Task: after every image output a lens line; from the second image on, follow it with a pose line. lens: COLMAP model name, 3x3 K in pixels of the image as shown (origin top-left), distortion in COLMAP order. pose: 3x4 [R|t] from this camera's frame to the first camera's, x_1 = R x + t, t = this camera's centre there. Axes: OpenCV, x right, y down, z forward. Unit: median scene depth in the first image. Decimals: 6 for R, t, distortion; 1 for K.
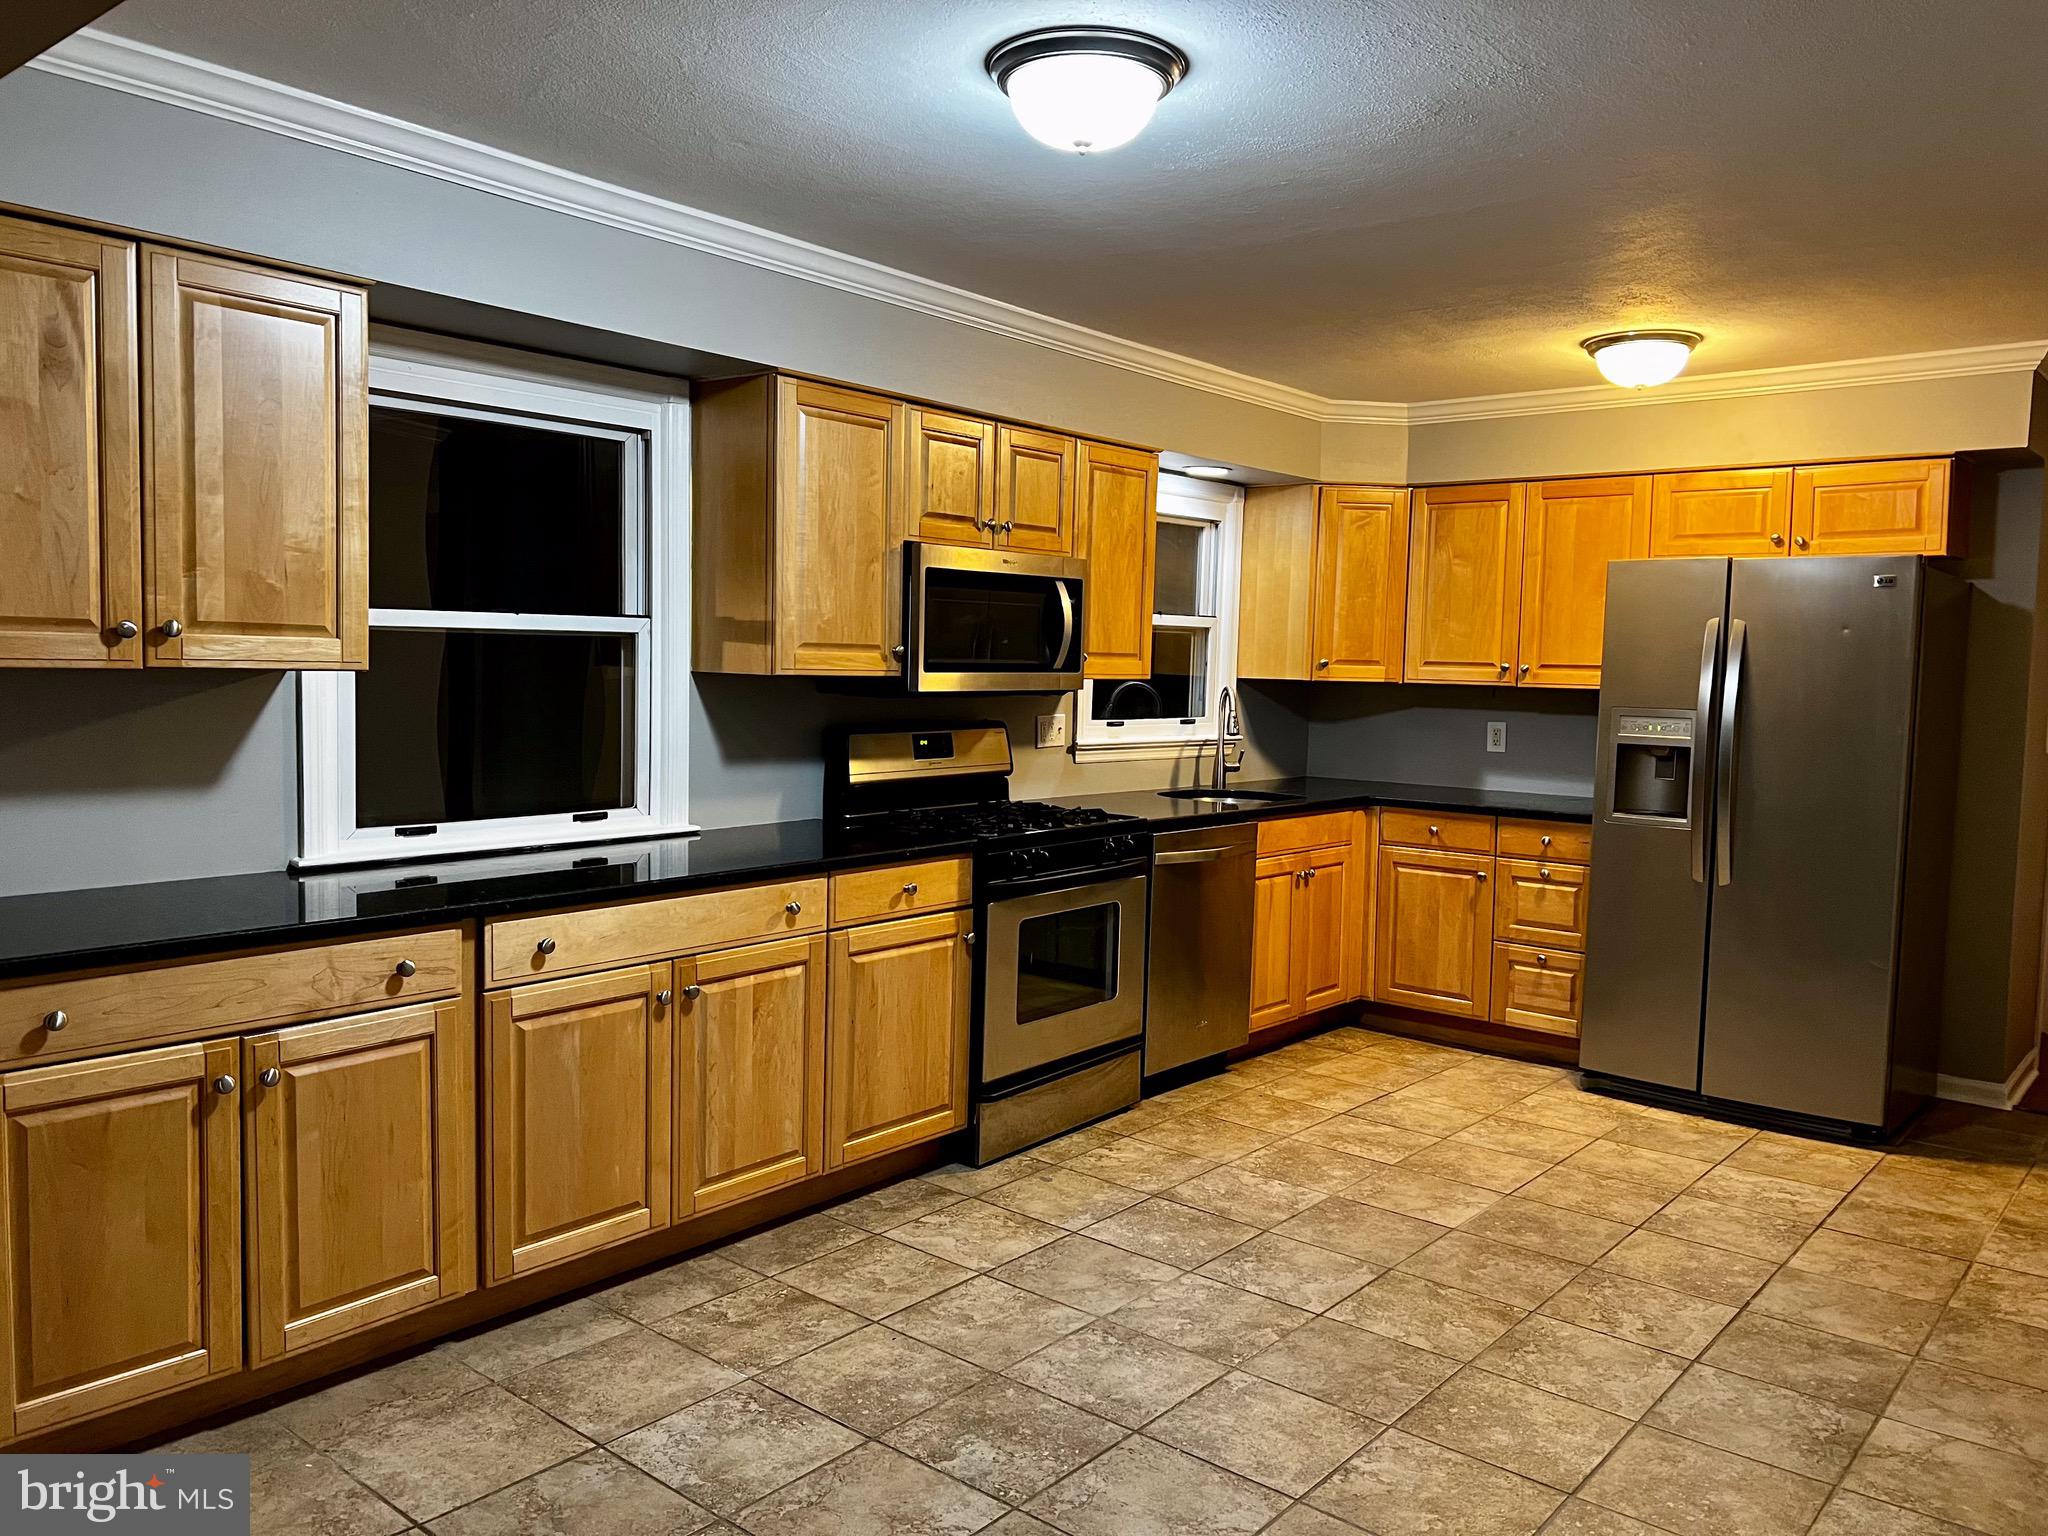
lens RADIAL K [[1543.7, 0, 1024.0], [0, 1543.7, 768.0], [0, 0, 1]] dist [0.033794, -0.006784]
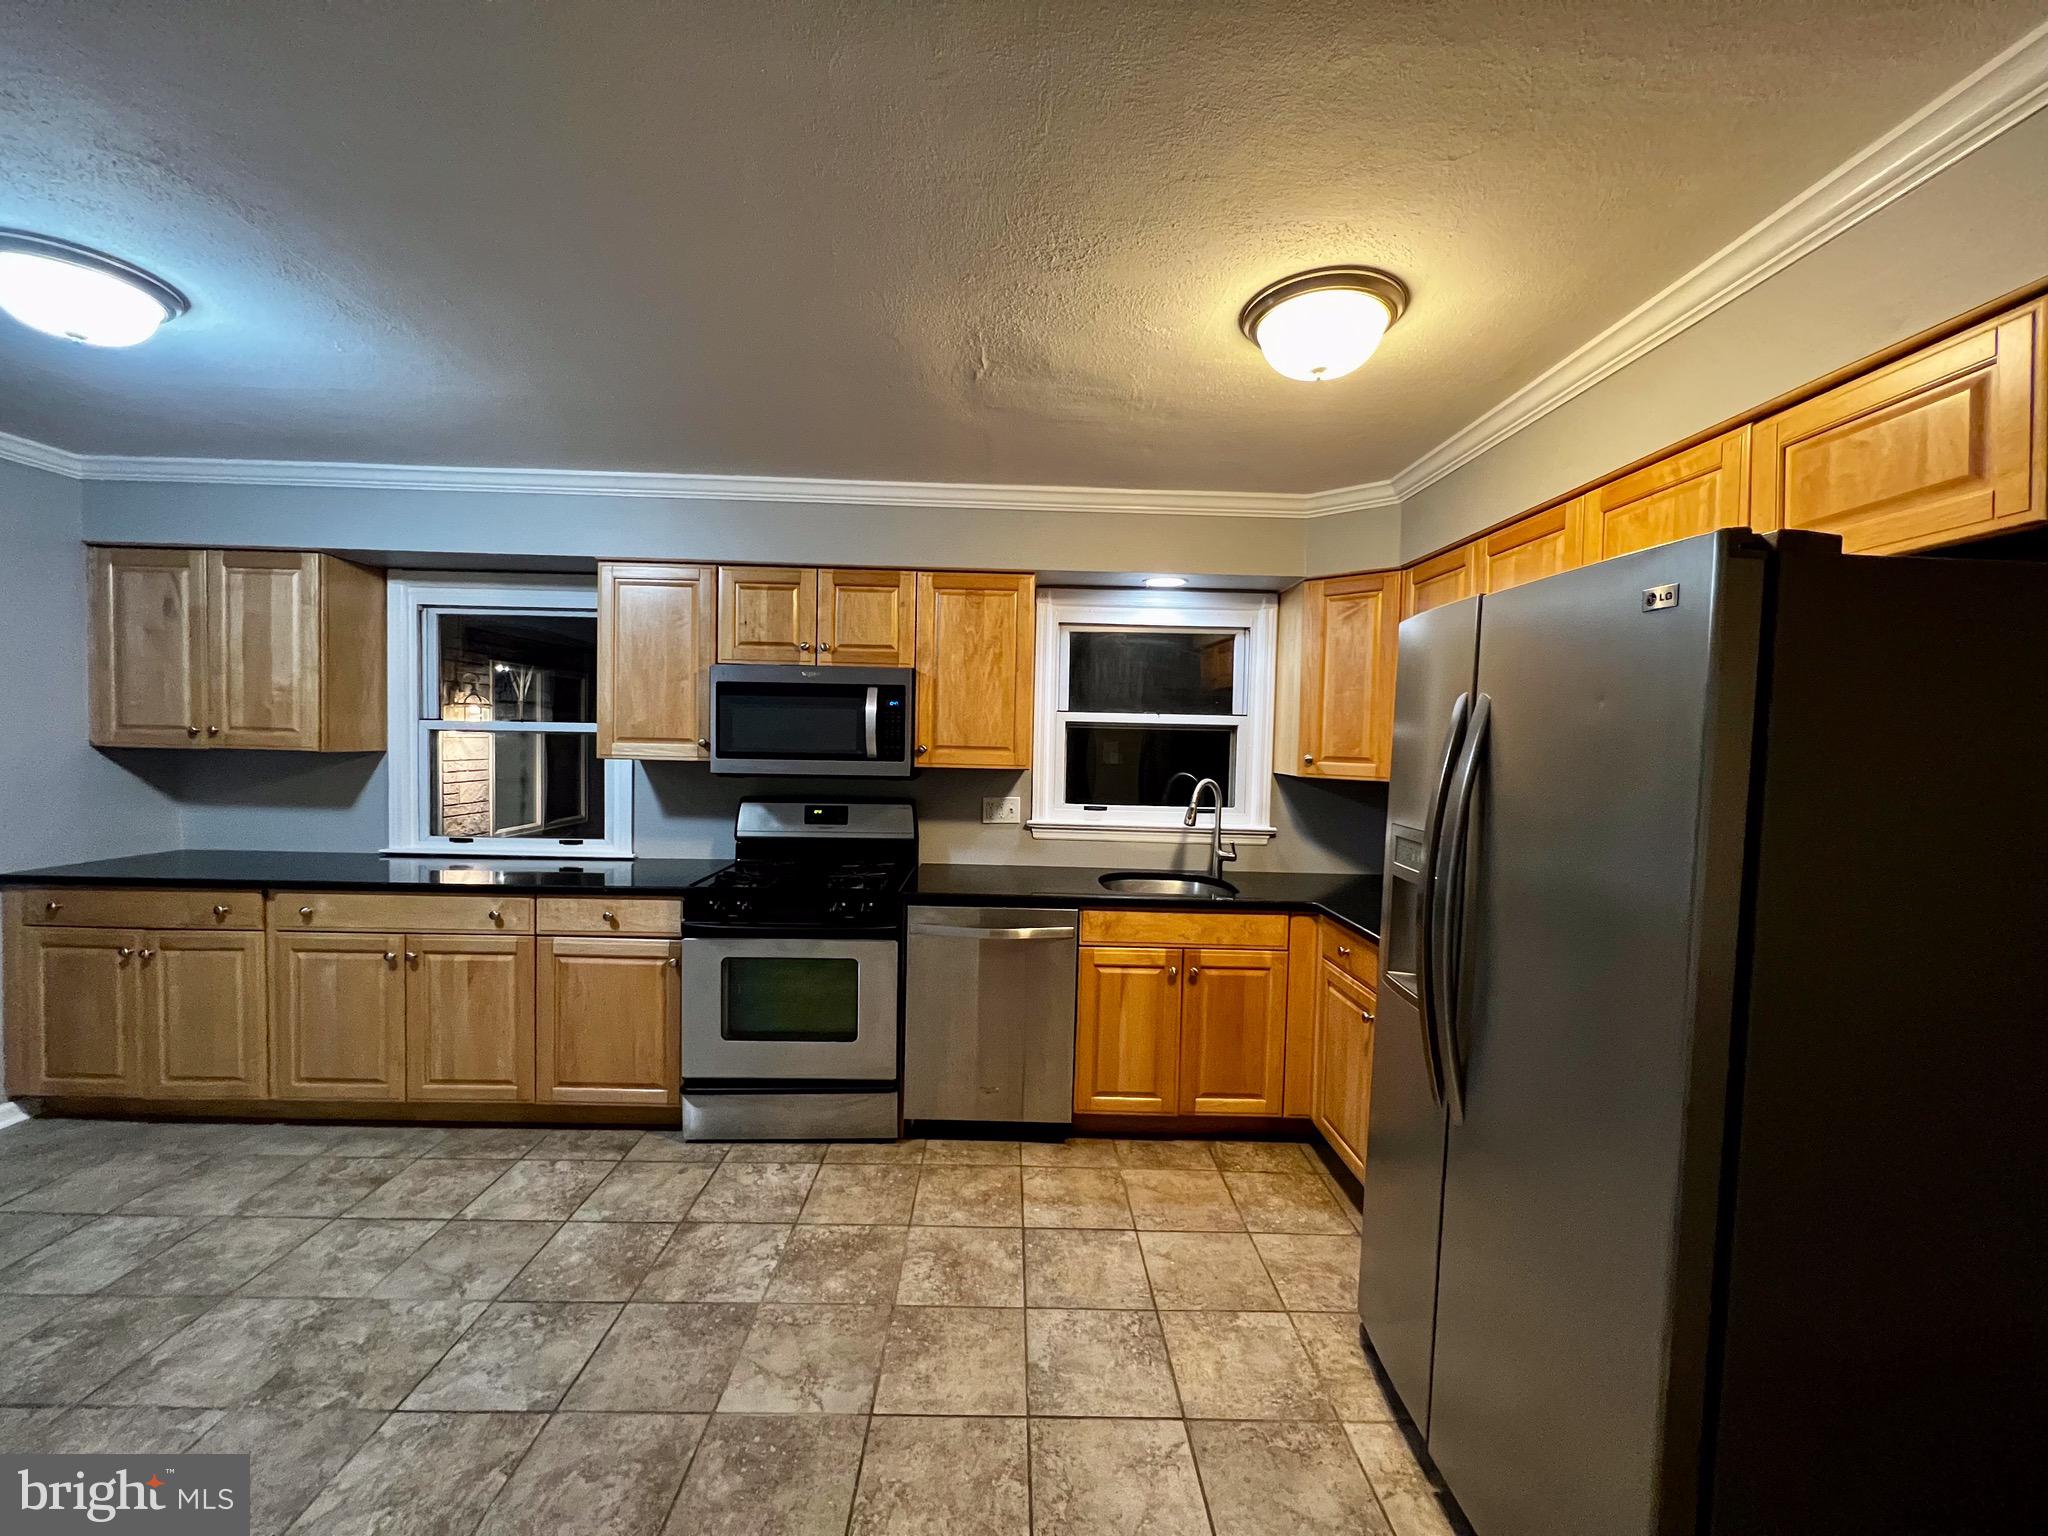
lens RADIAL K [[816.9, 0, 1024.0], [0, 816.9, 768.0], [0, 0, 1]] dist [-0.012954, 0.004464]
pose [[0.652149, 0.021169, -0.757795, 0.663963], [-0.063483, 0.997624, -0.026765, -0.052887], [0.755428, 0.065562, 0.651944, 0.750116]]
